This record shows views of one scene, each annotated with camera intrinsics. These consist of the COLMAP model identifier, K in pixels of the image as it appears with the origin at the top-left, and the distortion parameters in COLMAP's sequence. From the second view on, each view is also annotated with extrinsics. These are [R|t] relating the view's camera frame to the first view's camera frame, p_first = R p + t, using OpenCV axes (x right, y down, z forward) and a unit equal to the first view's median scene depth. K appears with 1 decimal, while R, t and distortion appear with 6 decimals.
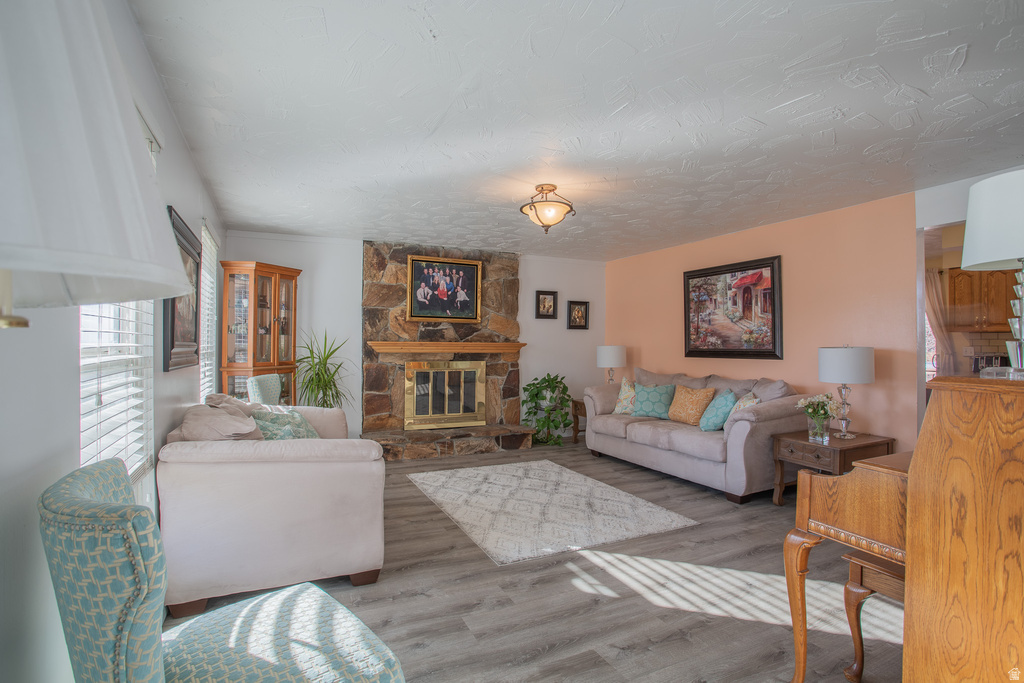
lens RADIAL K [[500.5, 0, 508.2], [0, 500.5, 337.6], [0, 0, 1]] dist [-0.080128, 0.034454]
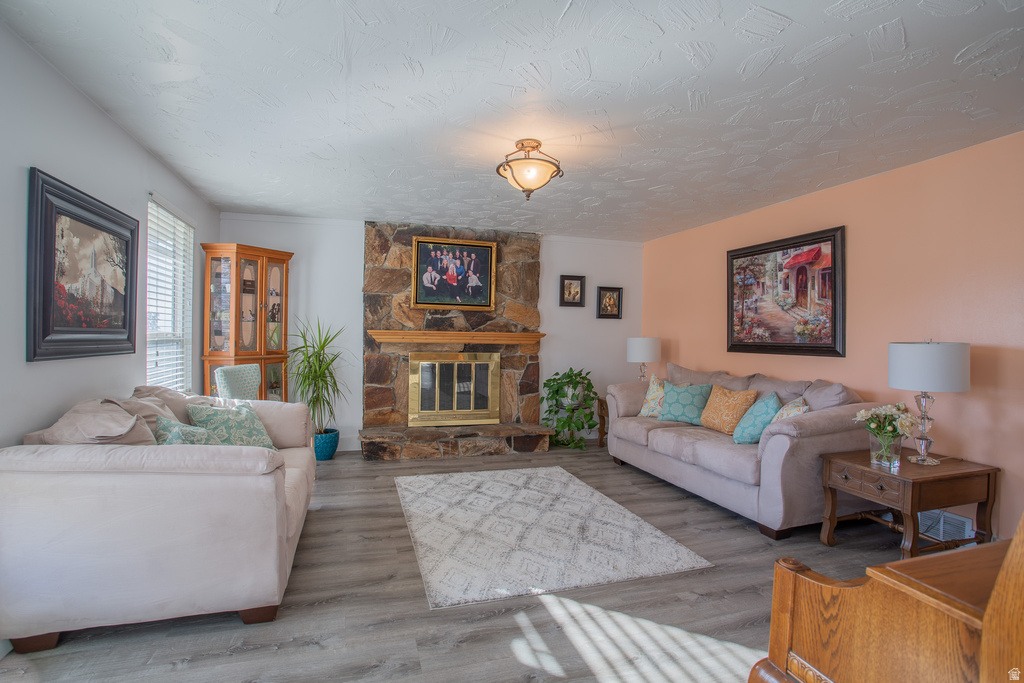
lens RADIAL K [[500.5, 0, 508.2], [0, 500.5, 337.6], [0, 0, 1]] dist [-0.080128, 0.034454]
pose [[0.990144, 0.010504, -0.139659, 0.106905], [-0.007953, 0.999791, 0.018809, 0.002229], [0.139828, -0.017513, 0.990021, 0.119115]]
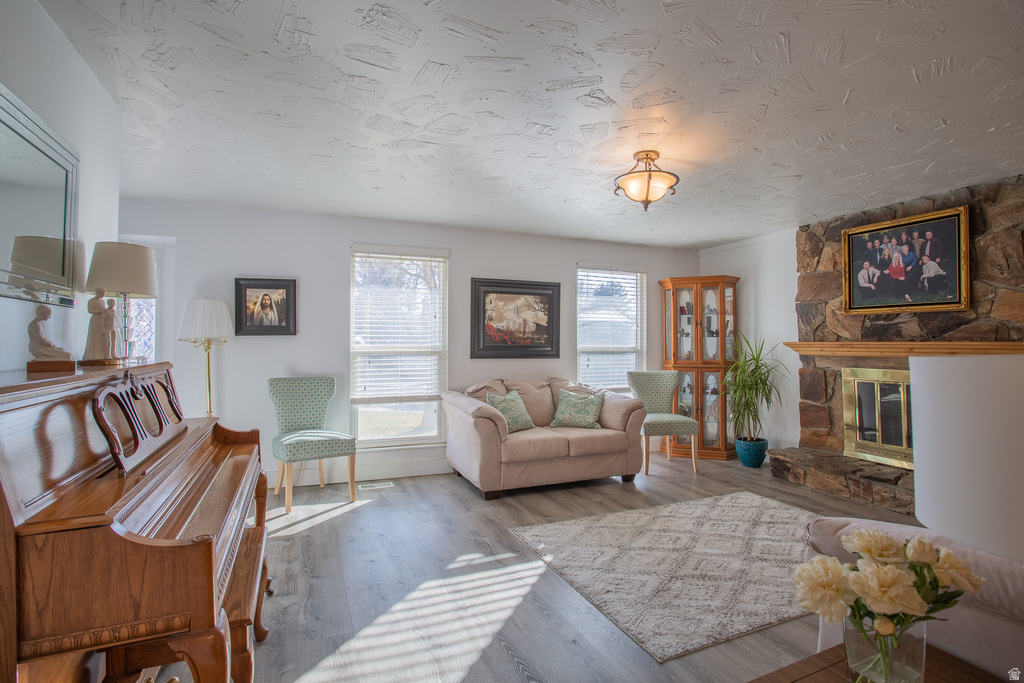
lens RADIAL K [[500.5, 0, 508.2], [0, 500.5, 337.6], [0, 0, 1]] dist [-0.080128, 0.034454]
pose [[-0.047288, -0.018220, -0.998715, 0.601031], [0.012215, 0.999748, -0.018817, 0.009866], [0.998807, -0.013089, -0.047053, 0.534823]]
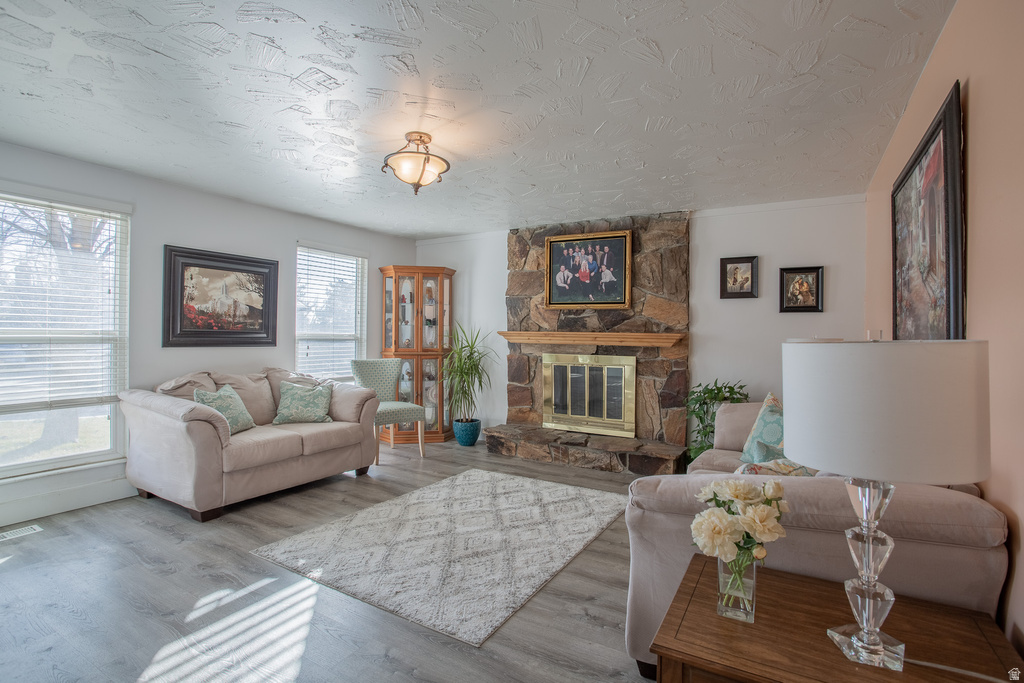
lens RADIAL K [[500.5, 0, 508.2], [0, 500.5, 337.6], [0, 0, 1]] dist [-0.080128, 0.034454]
pose [[0.557911, 0.007412, -0.829867, 0.548077], [0.001634, 0.999948, 0.010029, 0.010061], [0.829899, -0.006952, 0.557871, 0.447384]]
